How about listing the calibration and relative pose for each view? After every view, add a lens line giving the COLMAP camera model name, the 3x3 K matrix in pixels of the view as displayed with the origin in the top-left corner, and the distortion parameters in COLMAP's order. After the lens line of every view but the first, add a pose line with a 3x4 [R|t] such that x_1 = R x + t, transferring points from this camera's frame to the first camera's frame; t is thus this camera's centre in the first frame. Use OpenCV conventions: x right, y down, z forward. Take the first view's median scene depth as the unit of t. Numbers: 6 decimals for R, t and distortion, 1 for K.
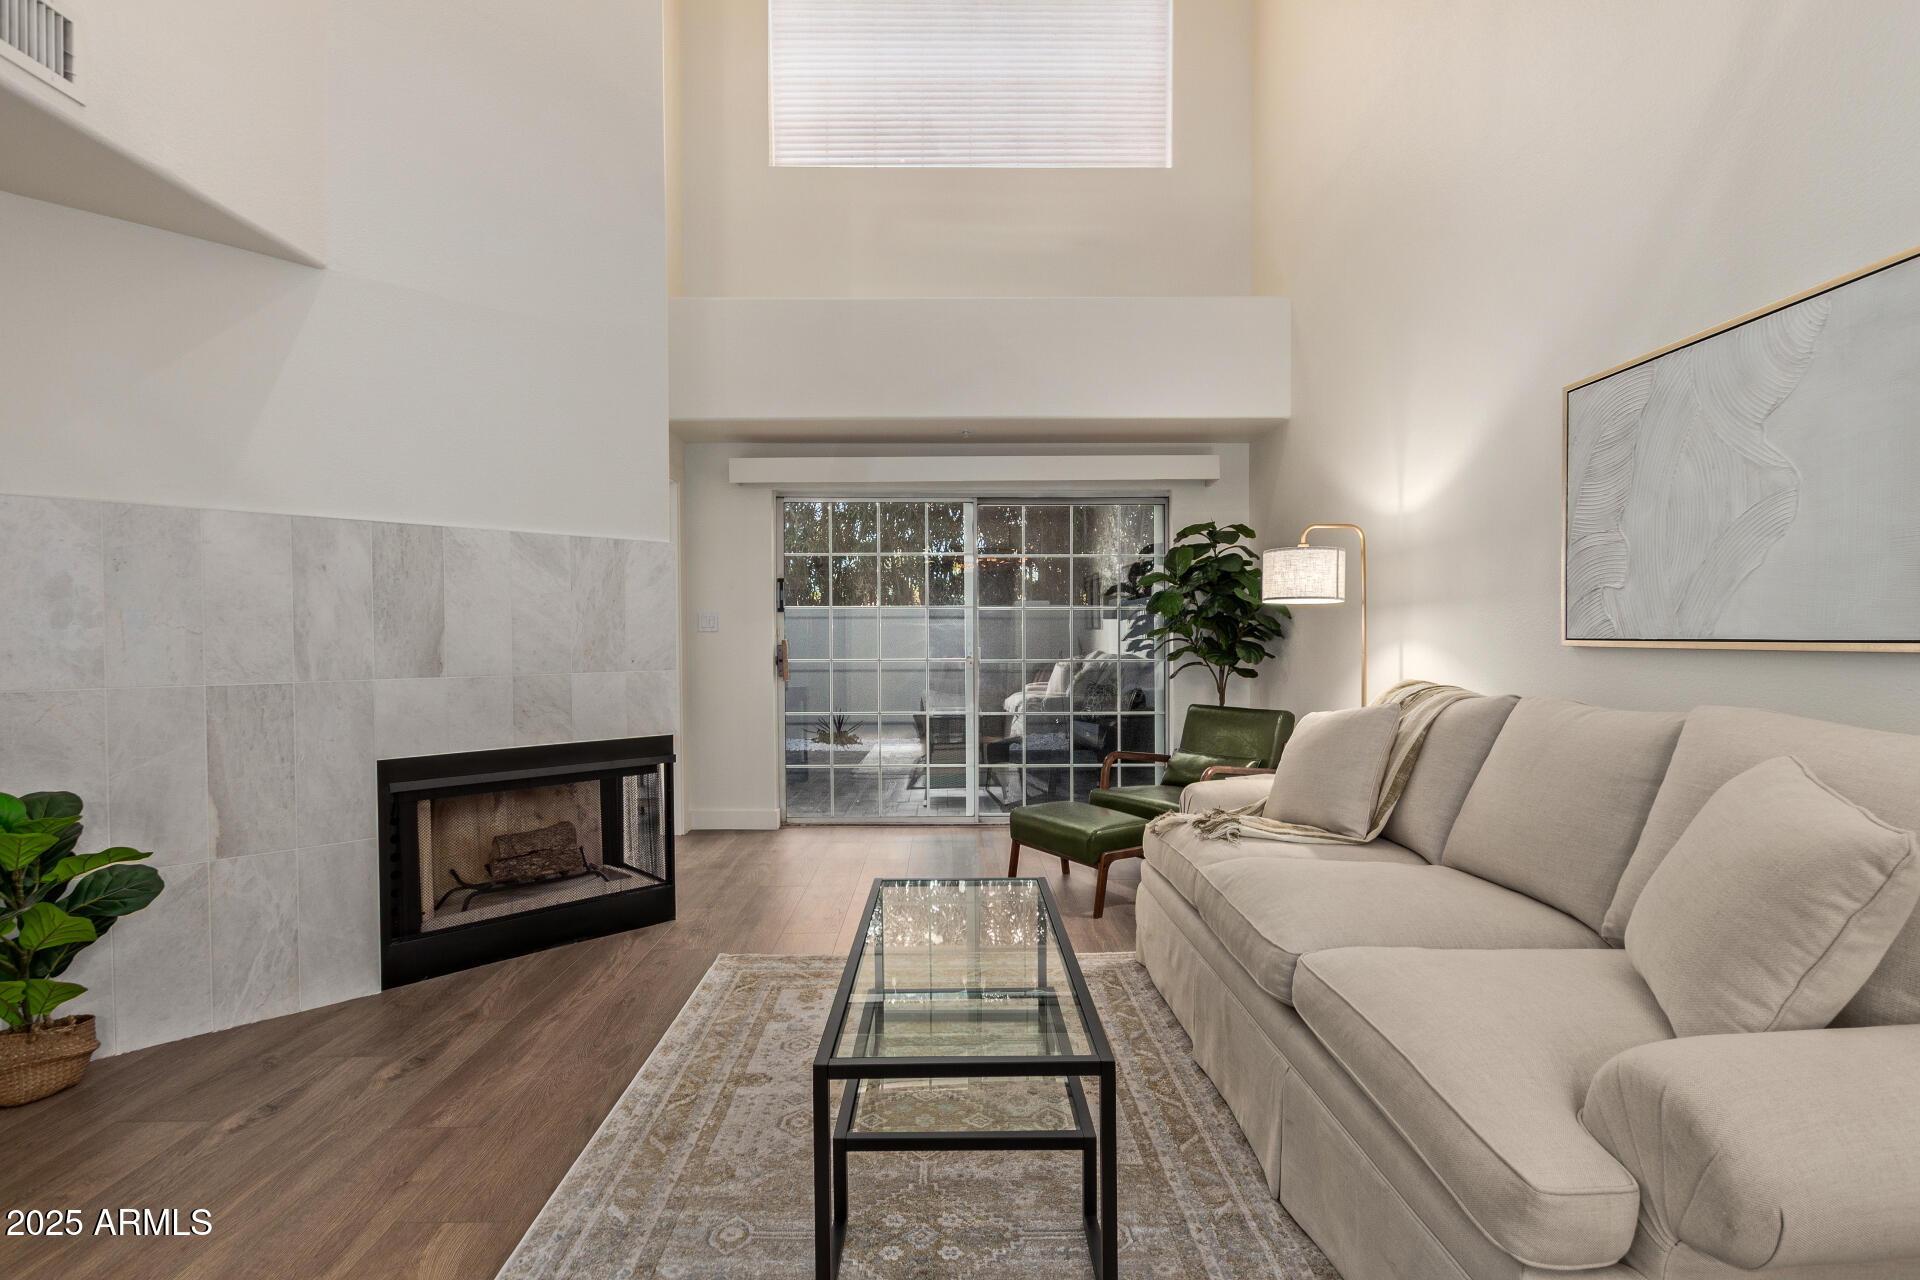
lens RADIAL K [[887.6, 0, 960.0], [0, 887.6, 640.0], [0, 0, 1]] dist [0.005523, -0.000799]
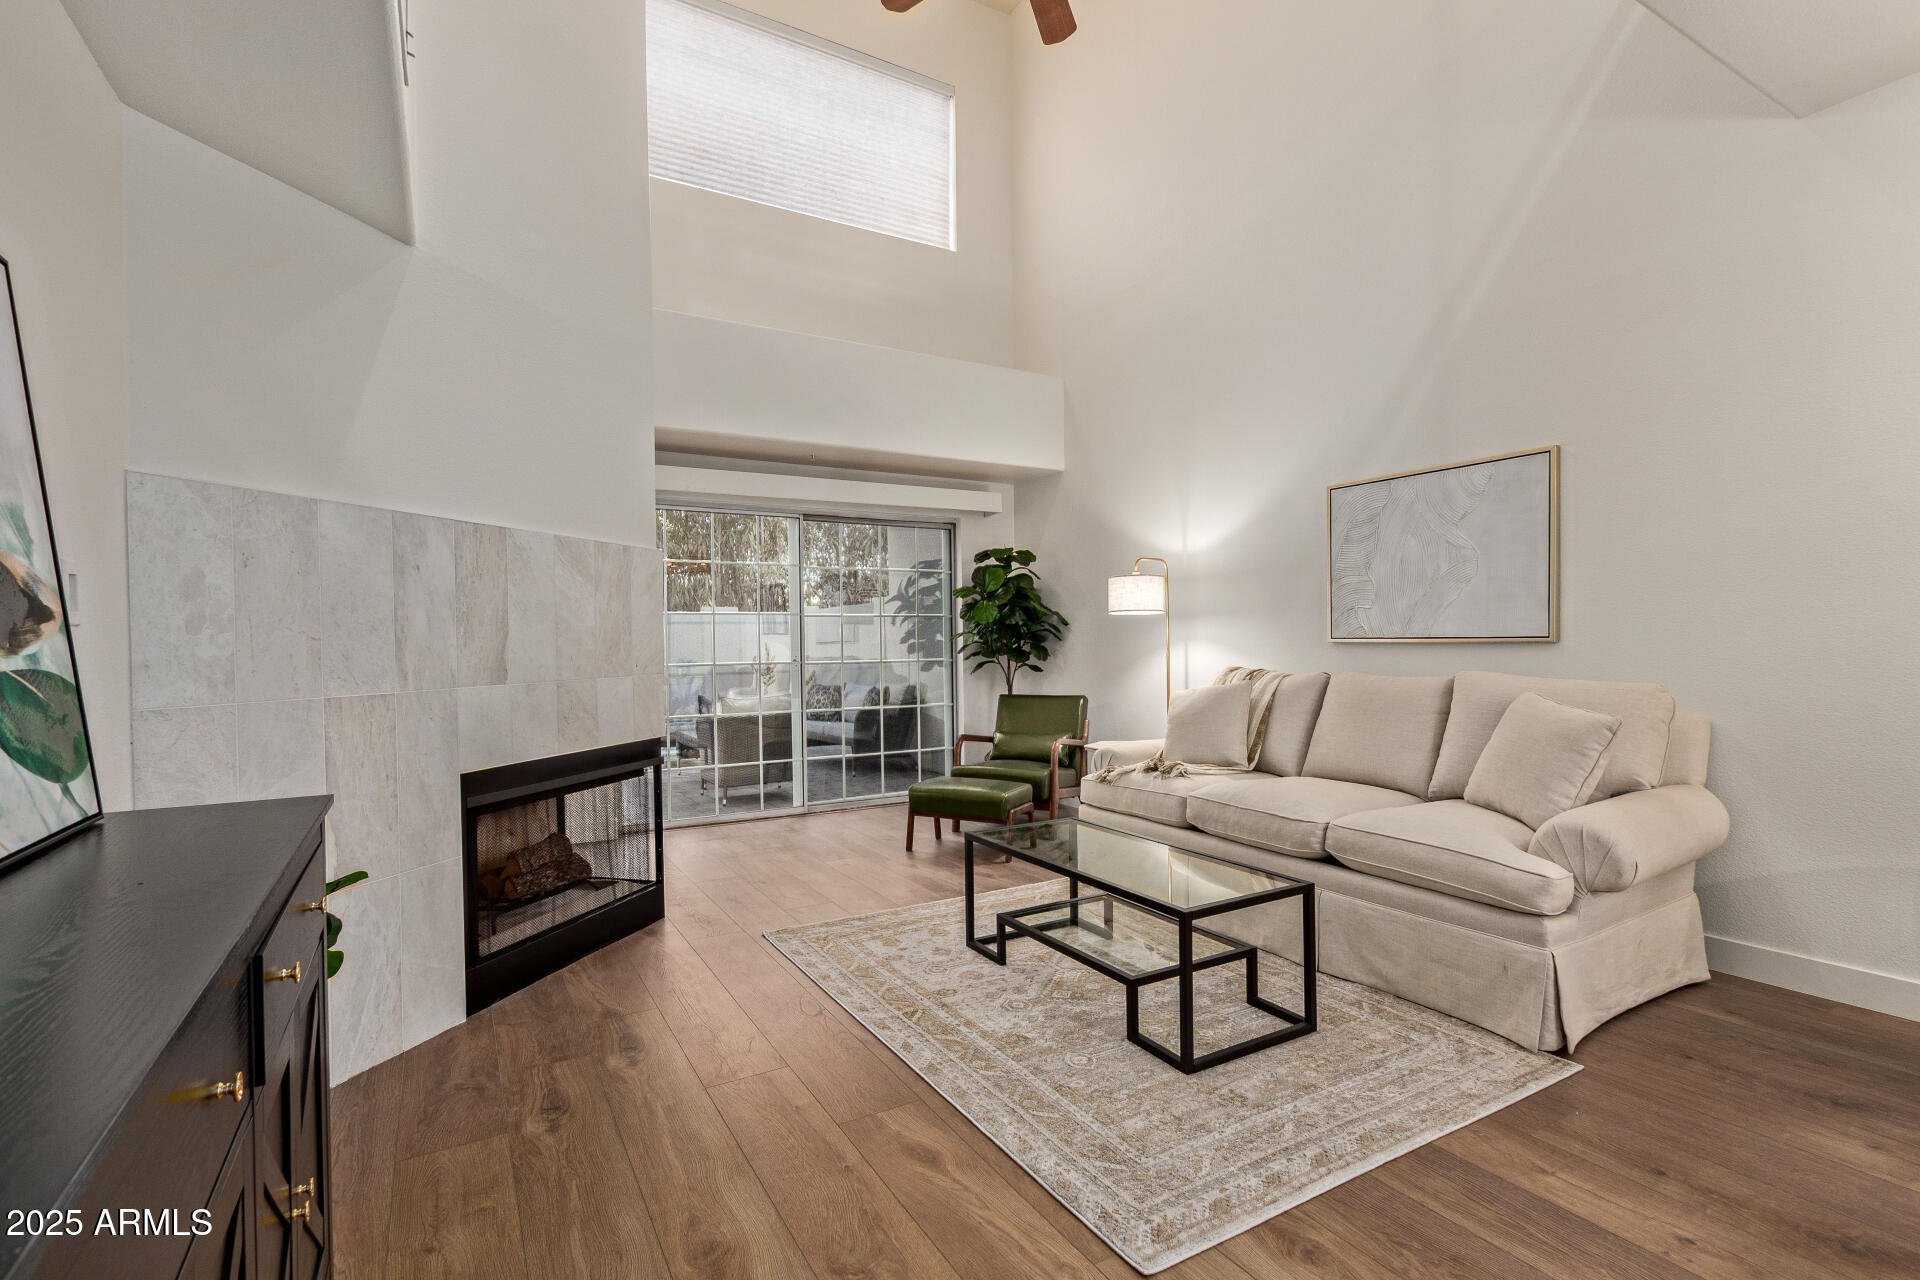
lens RADIAL K [[887.6, 0, 960.0], [0, 887.6, 640.0], [0, 0, 1]] dist [0.005523, -0.000799]
pose [[0.867087, -0.005721, 0.498124, -0.705720], [0.009166, 0.999948, -0.004471, 0.002992], [-0.498072, 0.008442, 0.867094, -0.084741]]
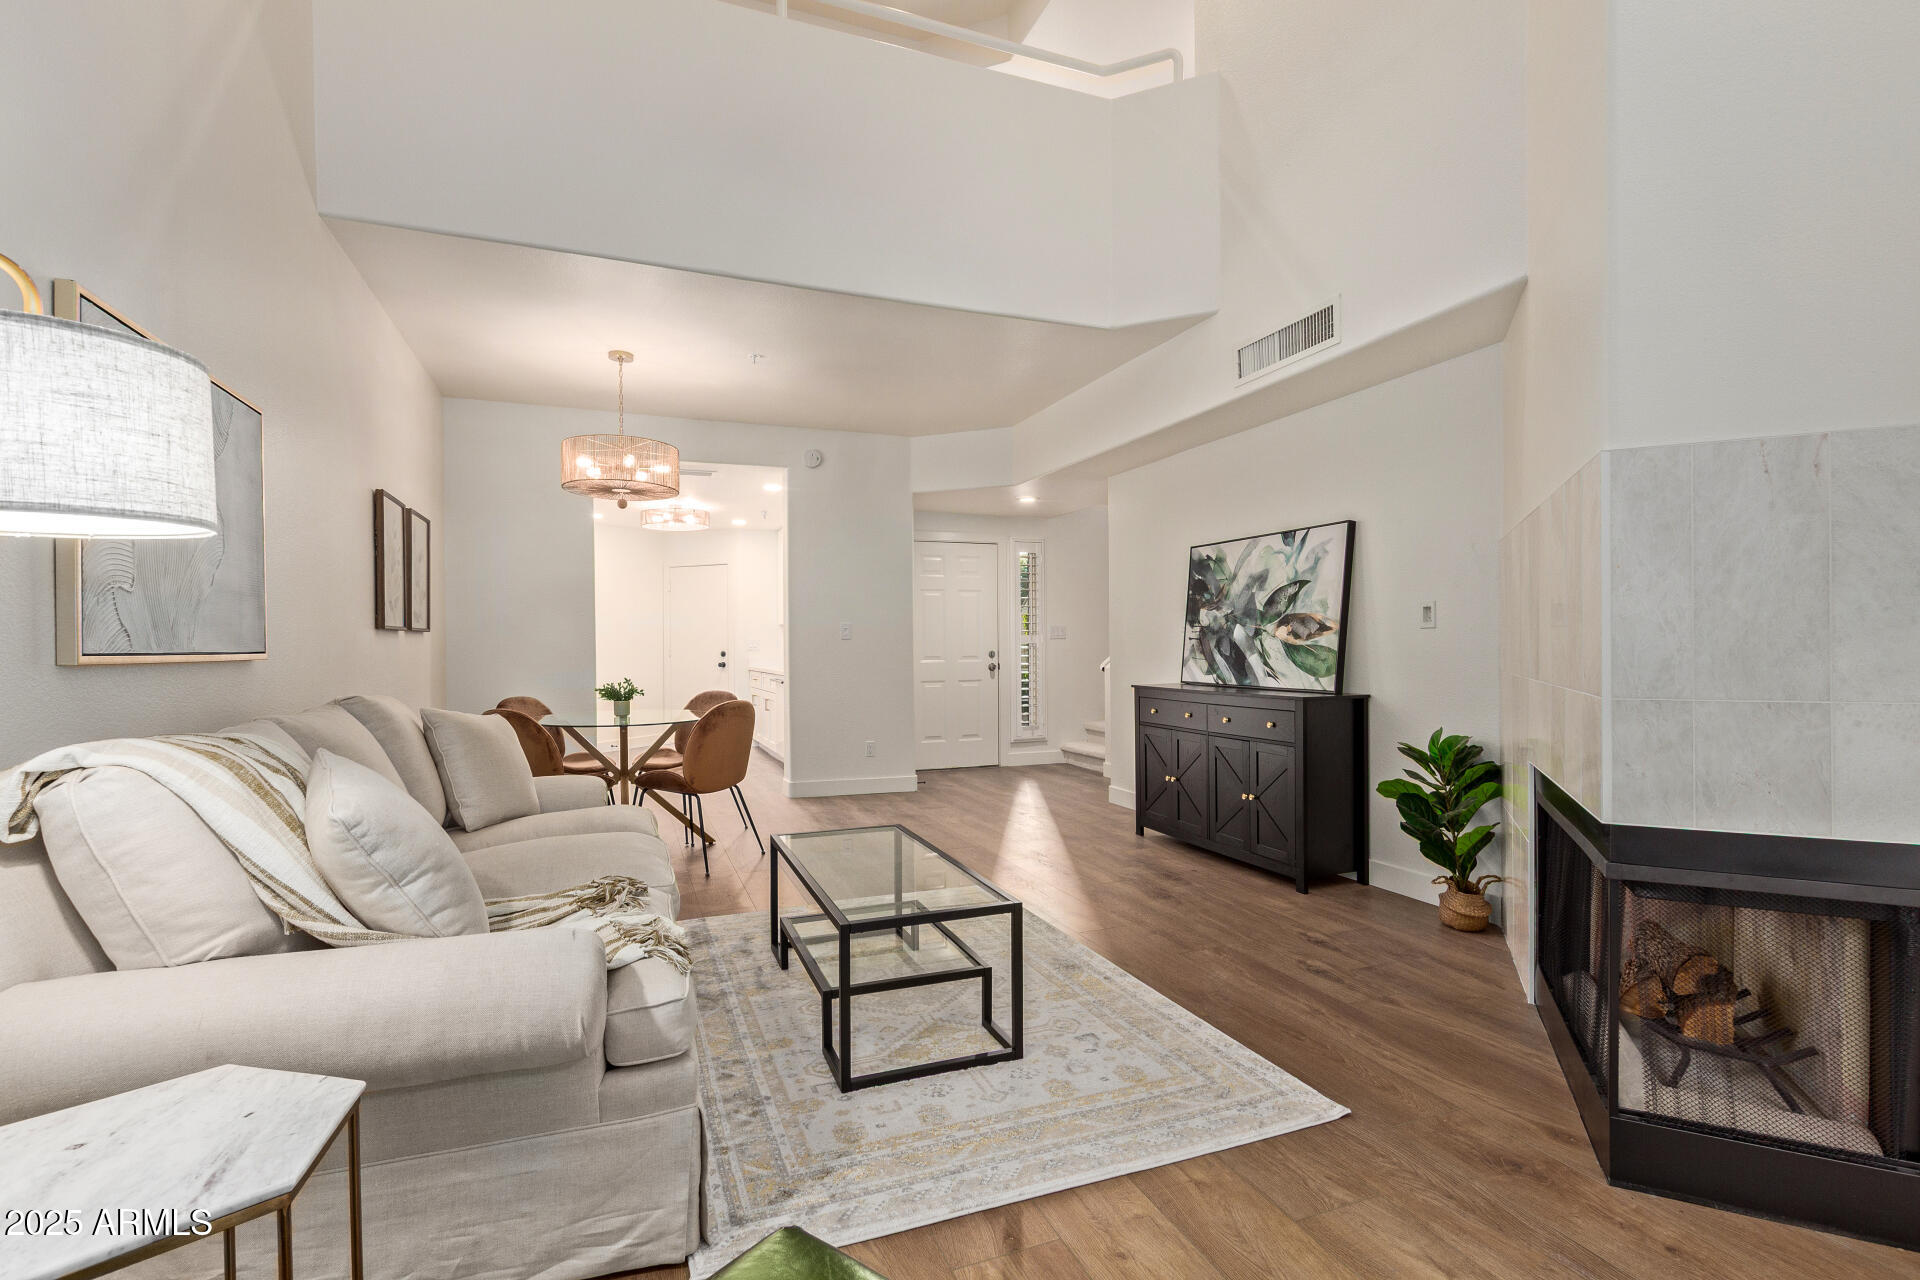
lens RADIAL K [[887.6, 0, 960.0], [0, 887.6, 640.0], [0, 0, 1]] dist [0.005523, -0.000799]
pose [[-0.932829, 0.010553, -0.360166, 0.283793], [0.007018, 0.999914, 0.011121, -0.012975], [0.360252, 0.007847, -0.932822, 1.781151]]
